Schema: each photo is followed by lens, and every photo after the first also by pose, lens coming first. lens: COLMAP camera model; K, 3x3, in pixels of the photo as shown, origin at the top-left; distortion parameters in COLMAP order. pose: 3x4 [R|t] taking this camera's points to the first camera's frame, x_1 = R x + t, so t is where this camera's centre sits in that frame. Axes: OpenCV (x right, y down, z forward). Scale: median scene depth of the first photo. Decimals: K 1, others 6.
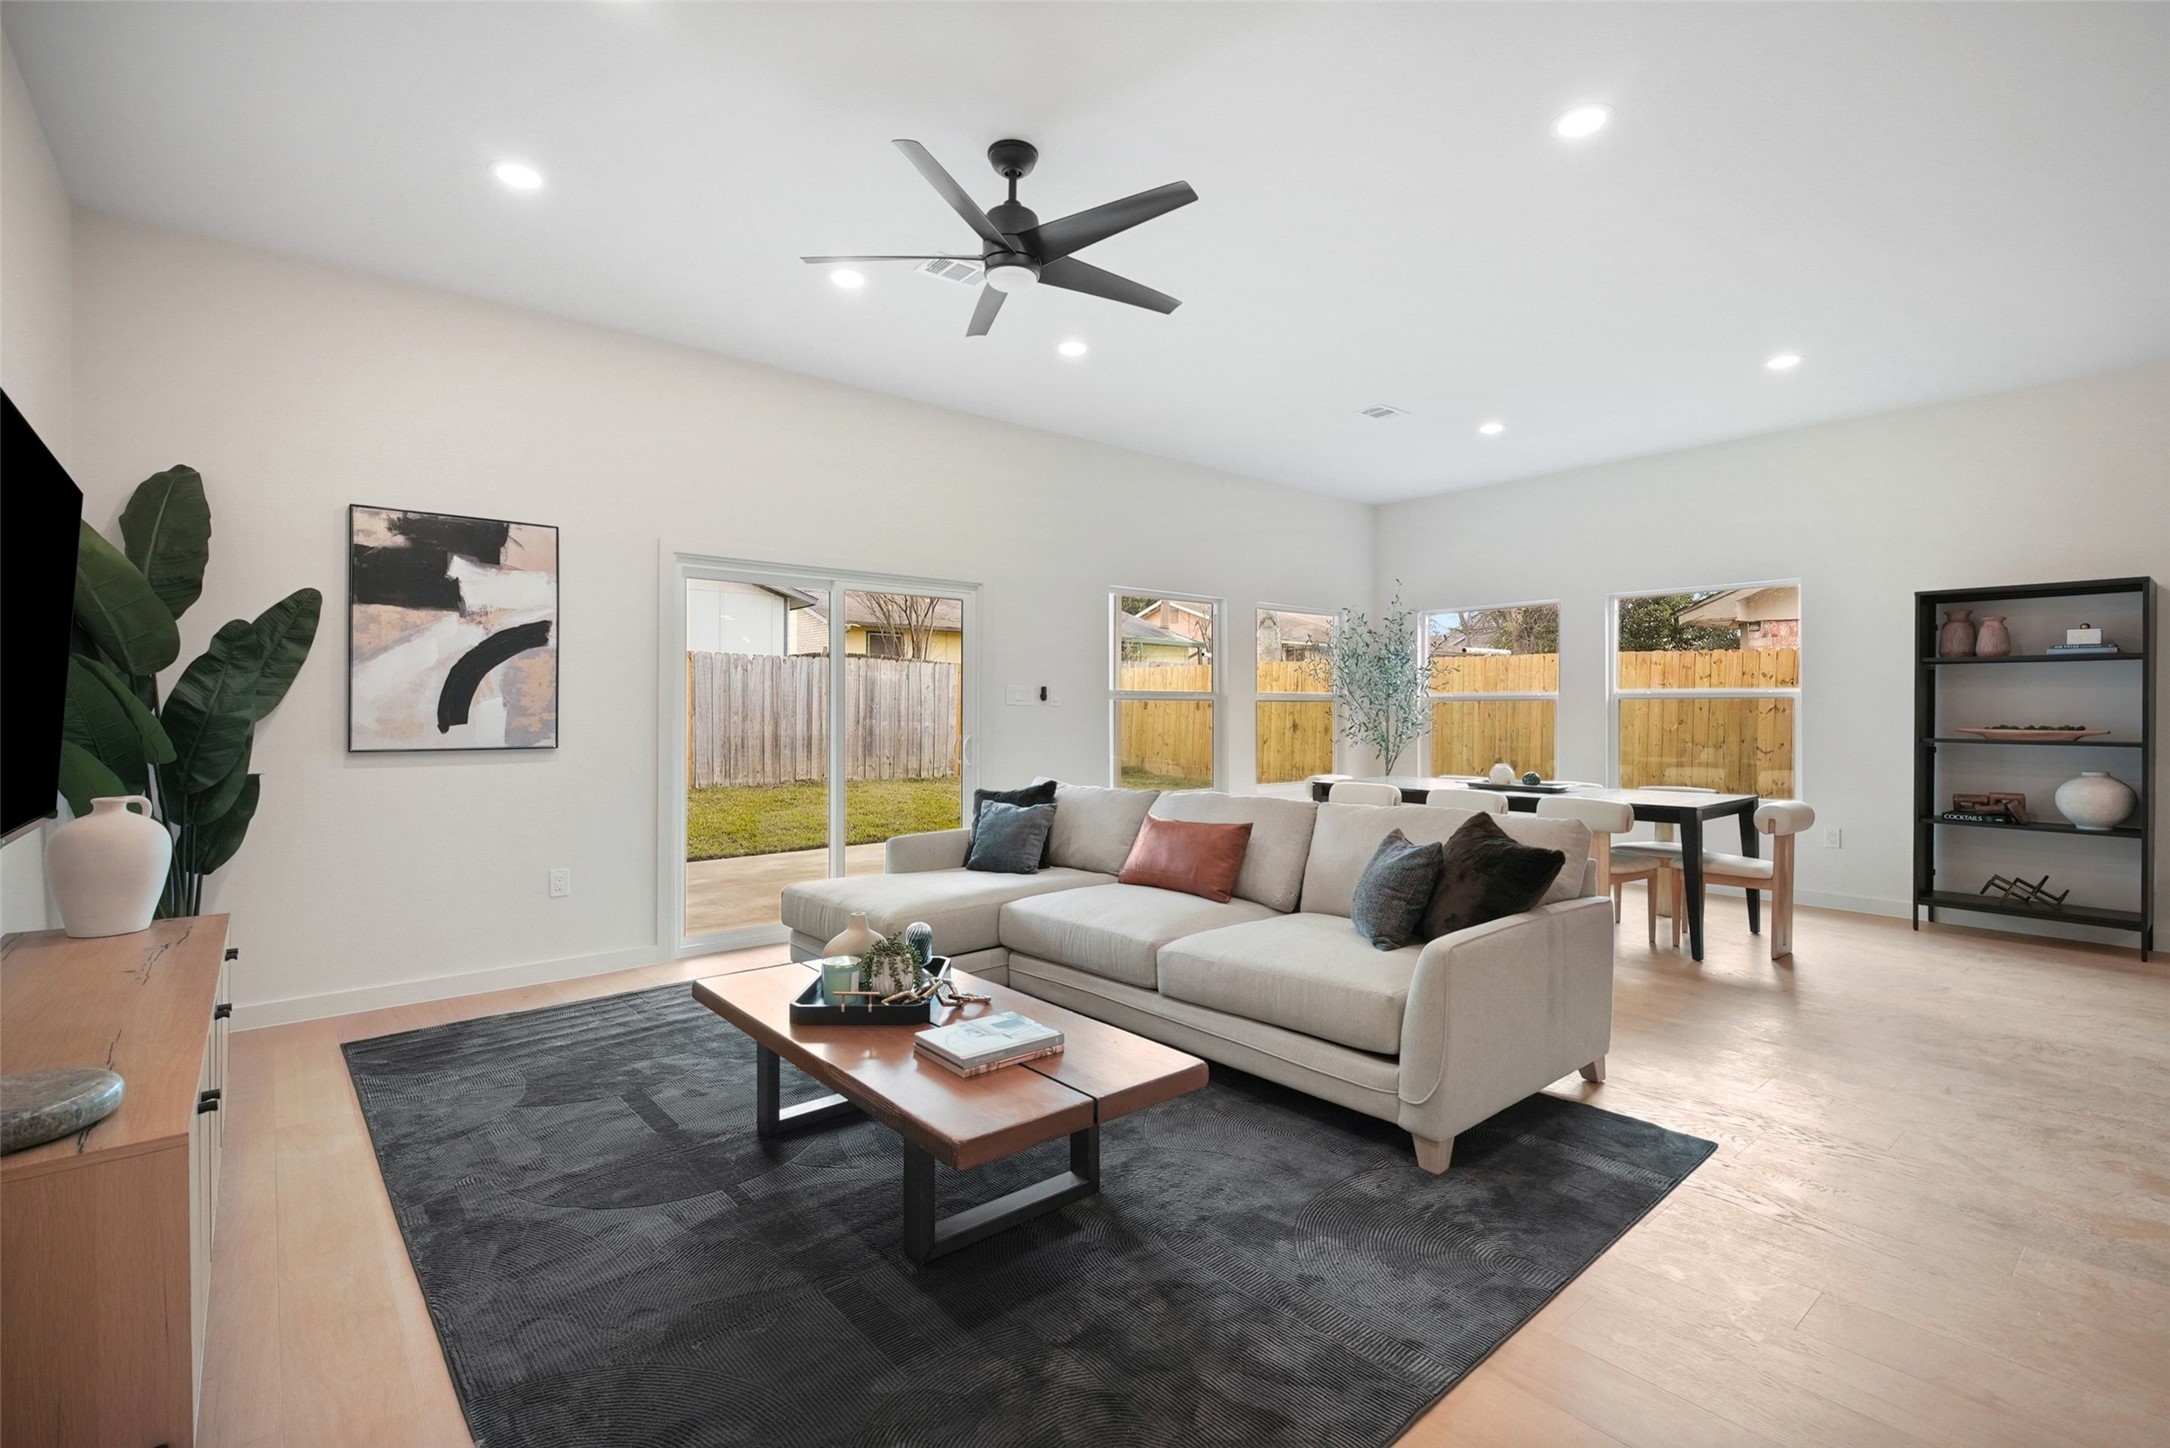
lens RADIAL K [[1017.8, 0, 1071.6], [0, 1017.8, 687.0], [0, 0, 1]] dist [-0.033913, 0.007220]
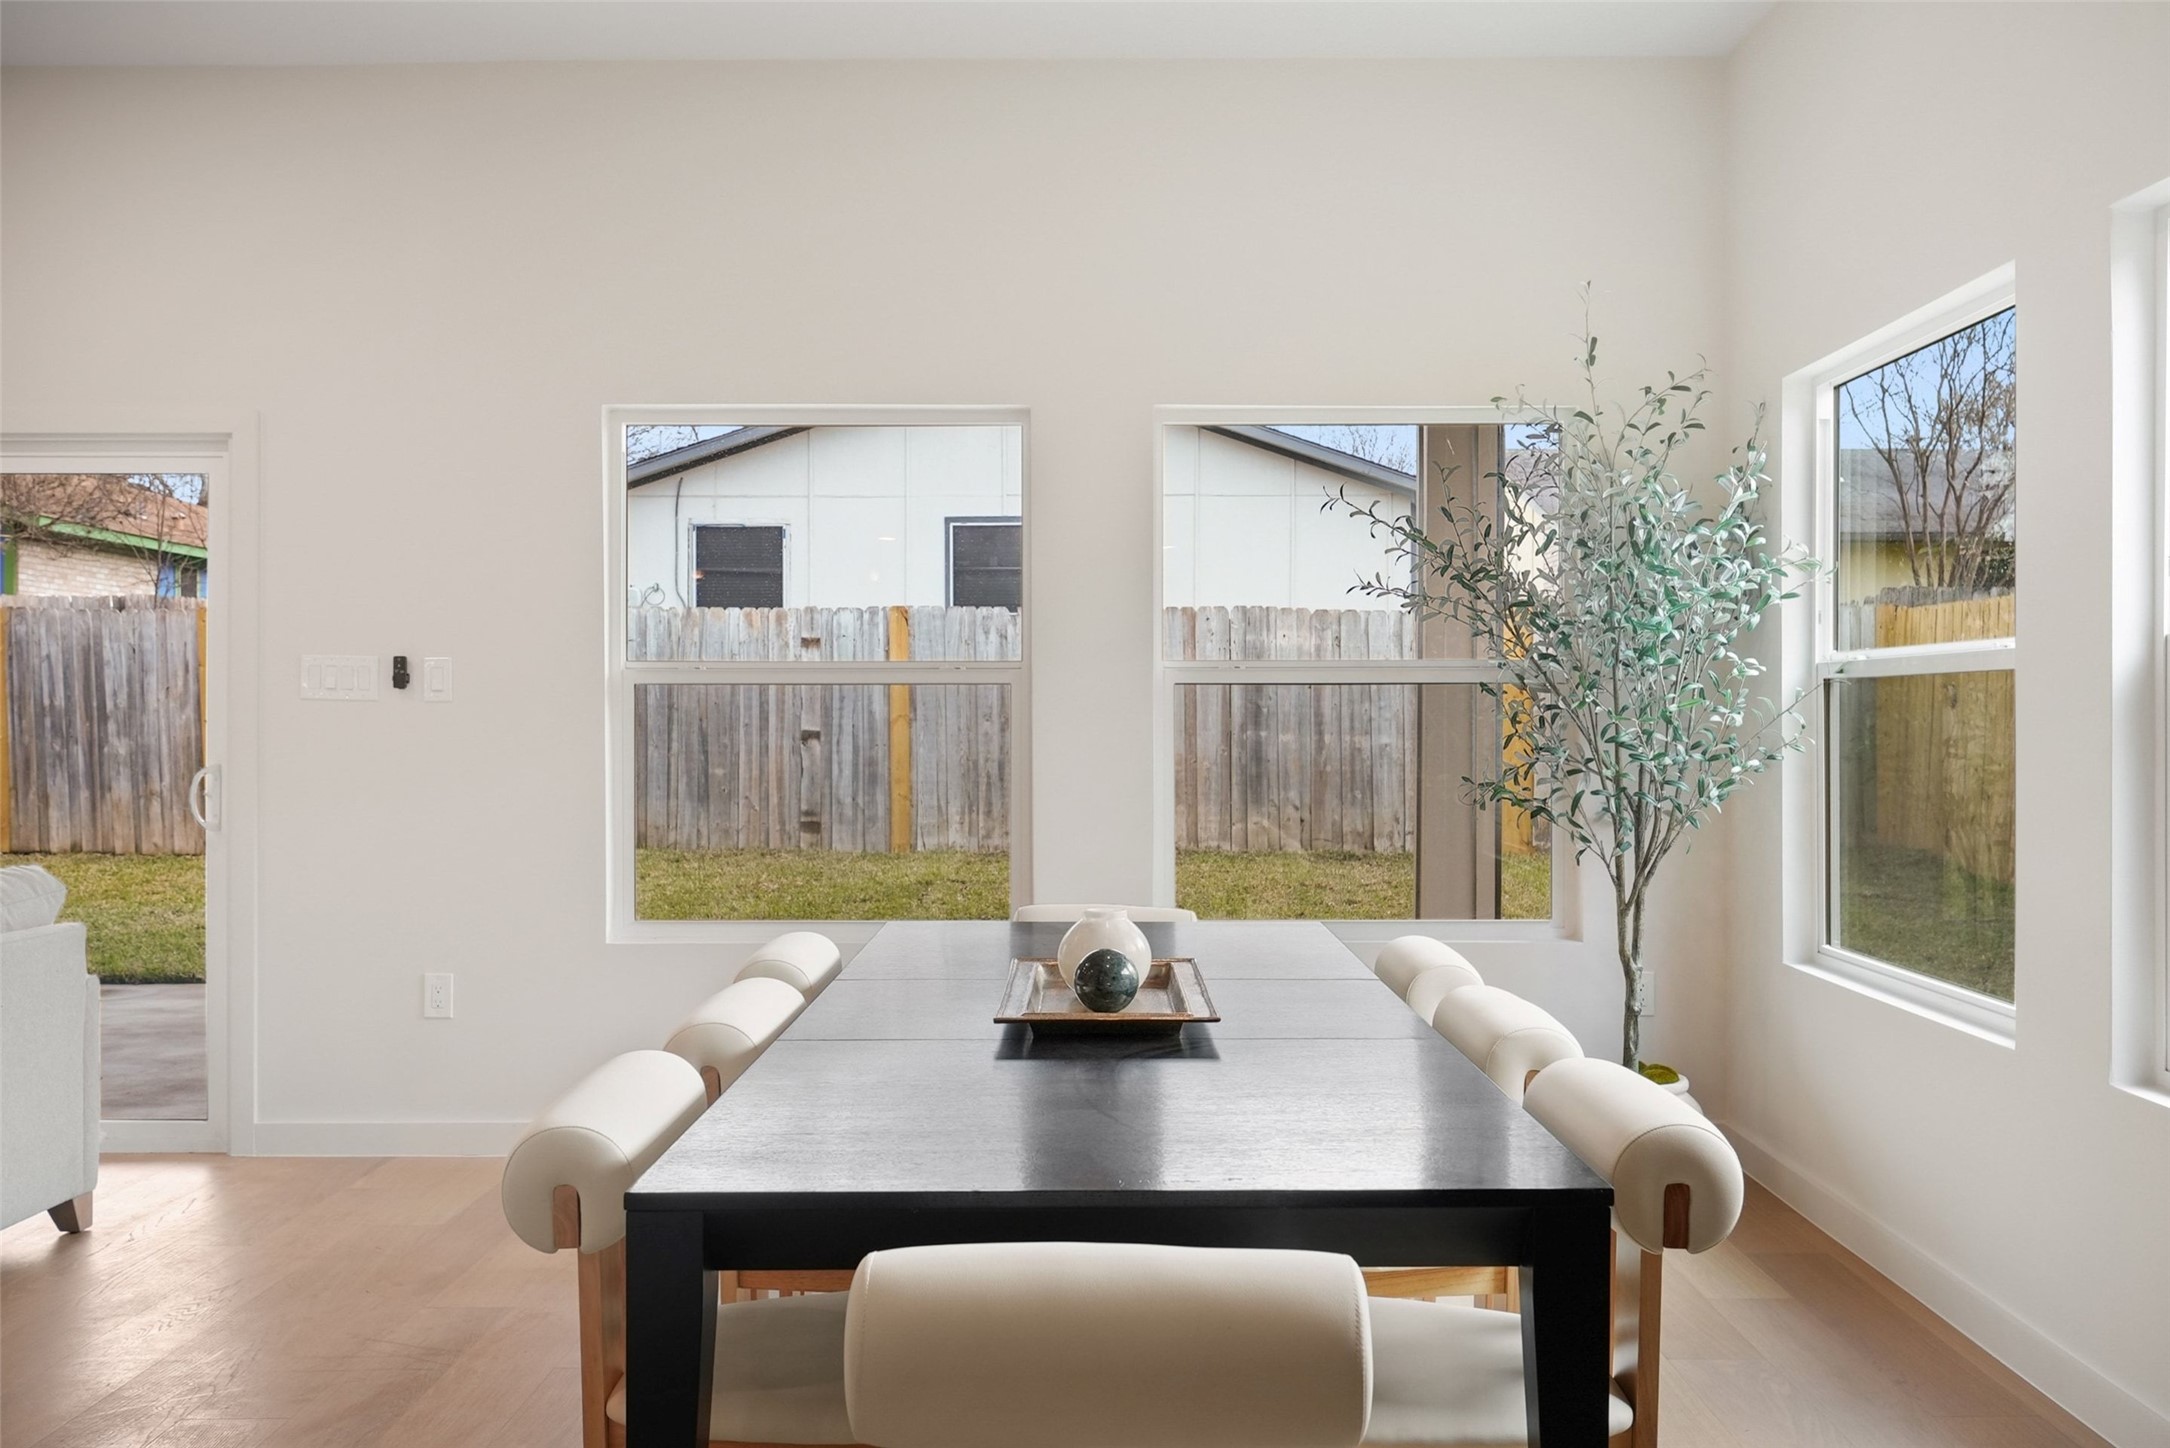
lens RADIAL K [[1786.8, 0, 1075.4], [0, 1786.8, 717.0], [0, 0, 1]] dist [0.013780, 0.013128]
pose [[0.749751, 0.000555, -0.661720, 0.947314], [0.016772, 0.999662, 0.019842, 0.020268], [0.661507, -0.025975, 0.749489, 0.849616]]
